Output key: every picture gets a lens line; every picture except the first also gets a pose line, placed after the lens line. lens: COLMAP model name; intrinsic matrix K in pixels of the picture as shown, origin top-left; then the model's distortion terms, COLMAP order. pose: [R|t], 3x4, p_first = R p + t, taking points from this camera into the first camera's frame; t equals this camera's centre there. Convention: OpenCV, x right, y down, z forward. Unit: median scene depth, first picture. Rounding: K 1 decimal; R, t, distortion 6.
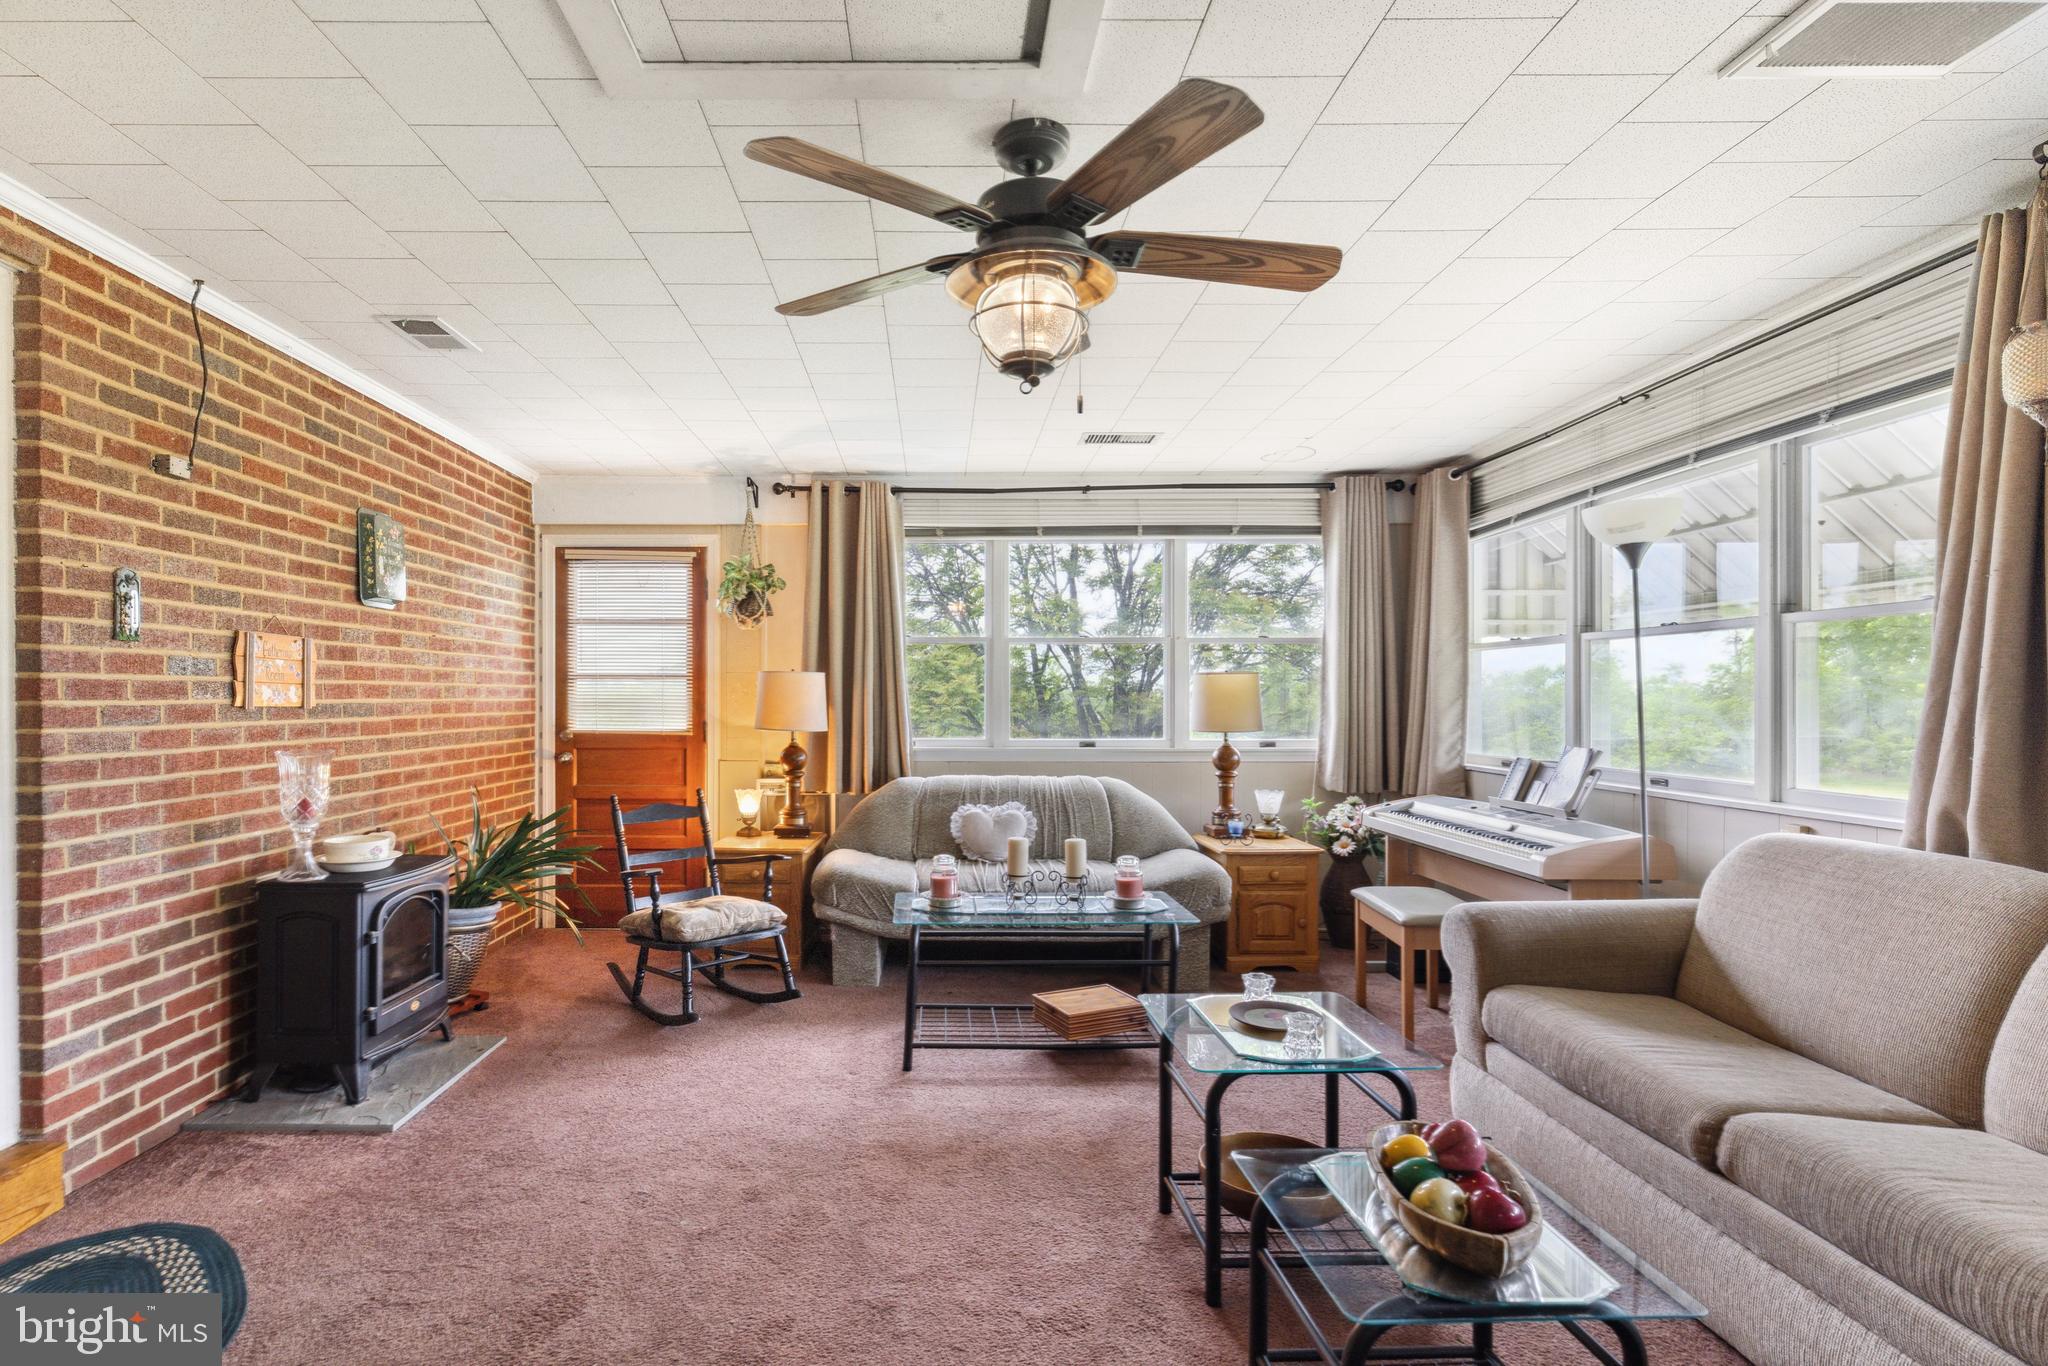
lens RADIAL K [[970.7, 0, 1023.2], [0, 970.7, 707.3], [0, 0, 1]] dist [-0.003970, 0.001291]
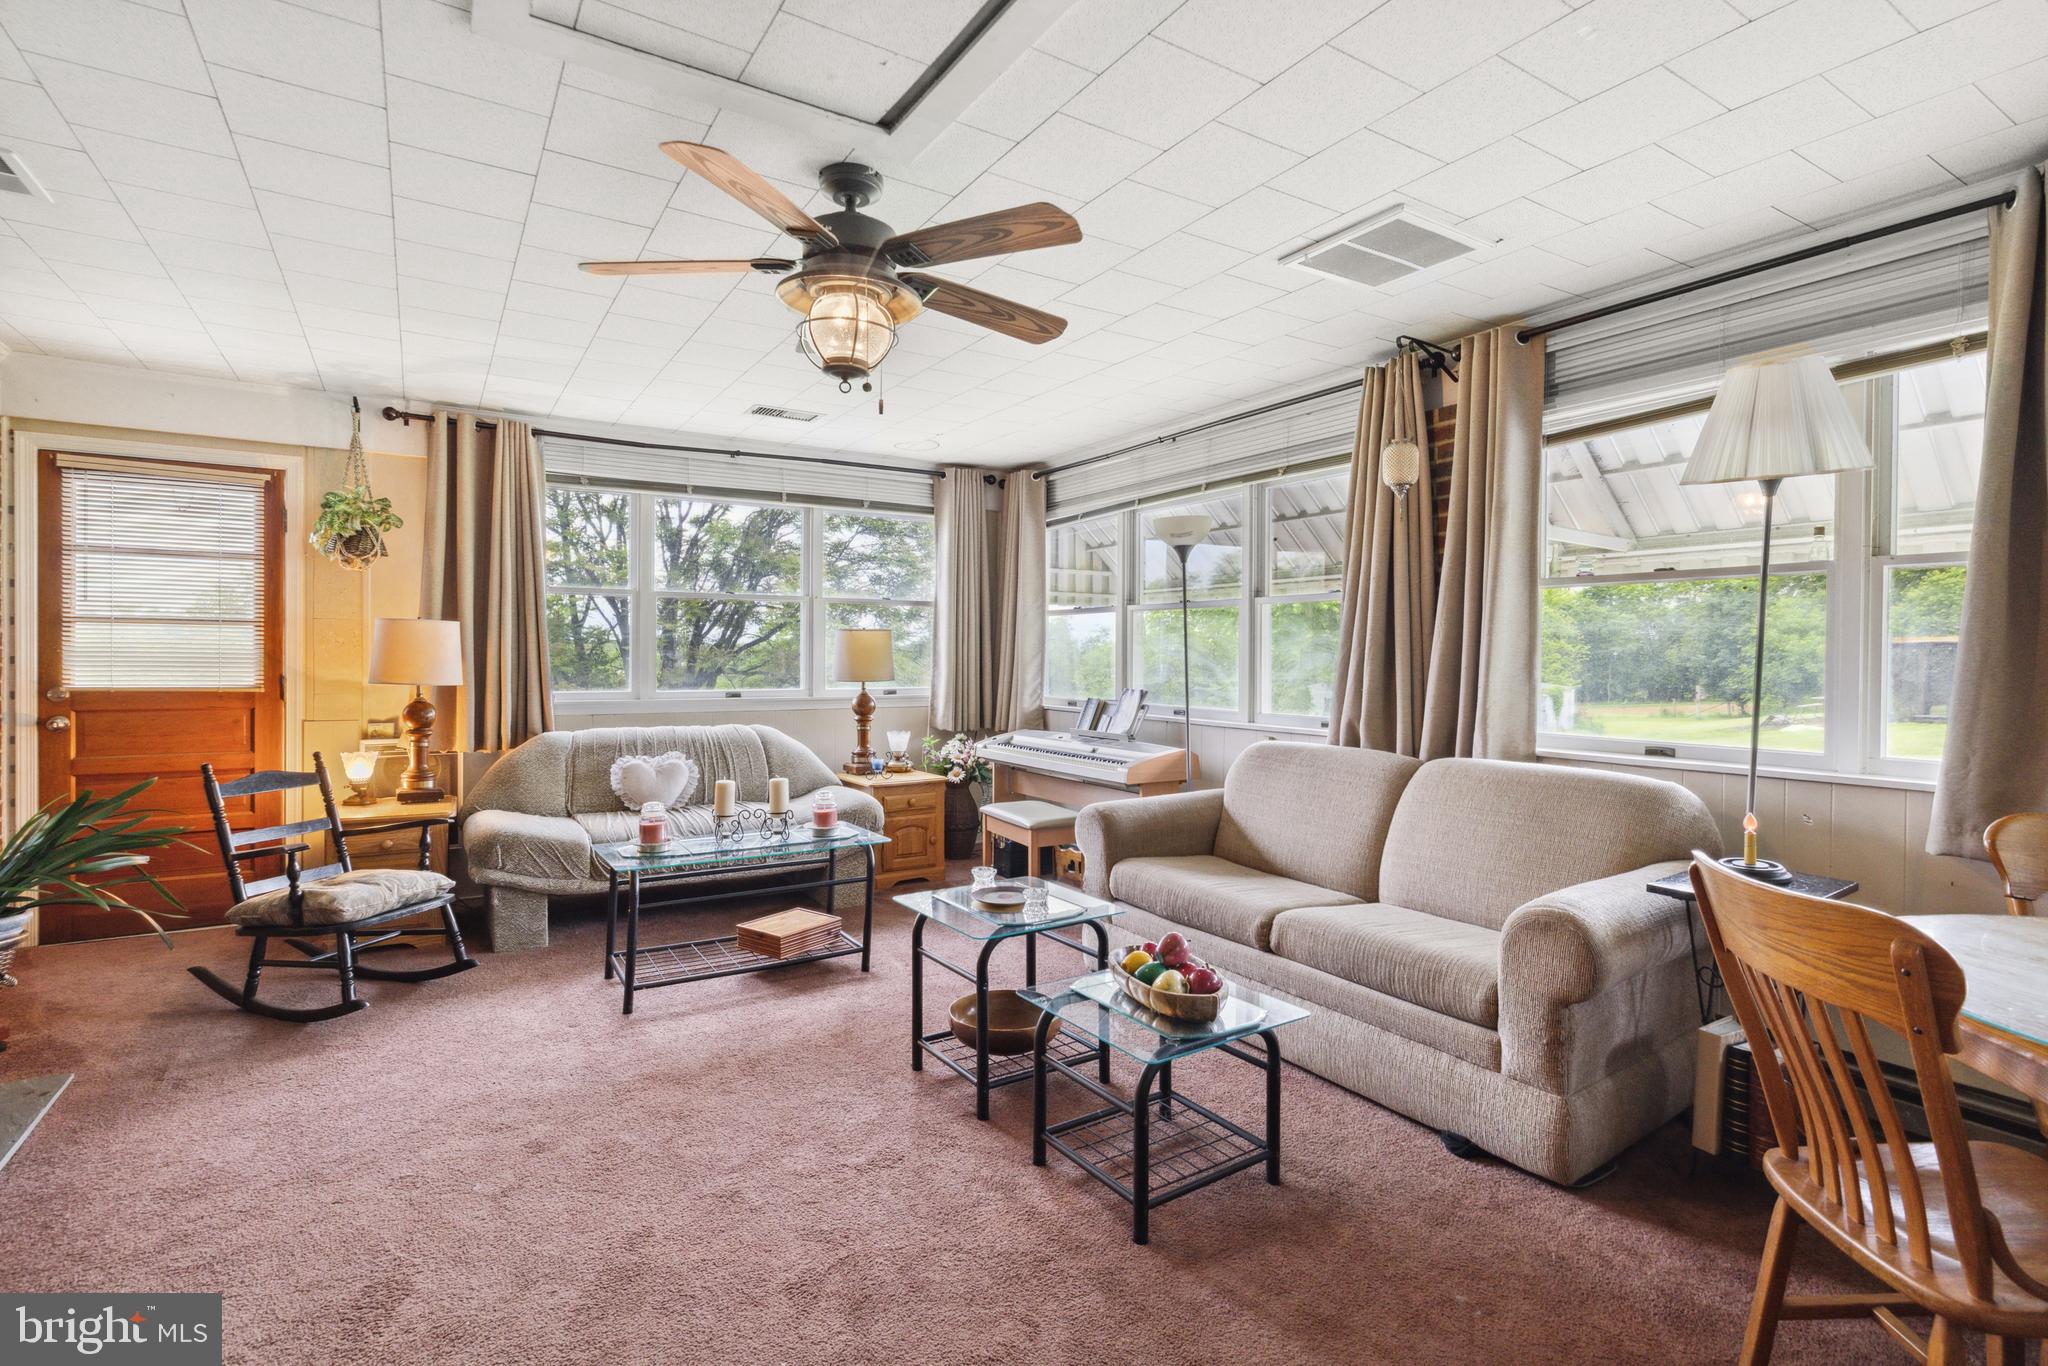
lens RADIAL K [[971.8, 0, 1016.7], [0, 971.8, 672.7], [0, 0, 1]] dist [-0.003069, 0.000048]
pose [[0.847794, -0.005241, 0.530300, -0.278492], [-0.000112, 0.999949, 0.010060, 0.004174], [-0.530325, -0.008588, 0.847751, -0.073263]]
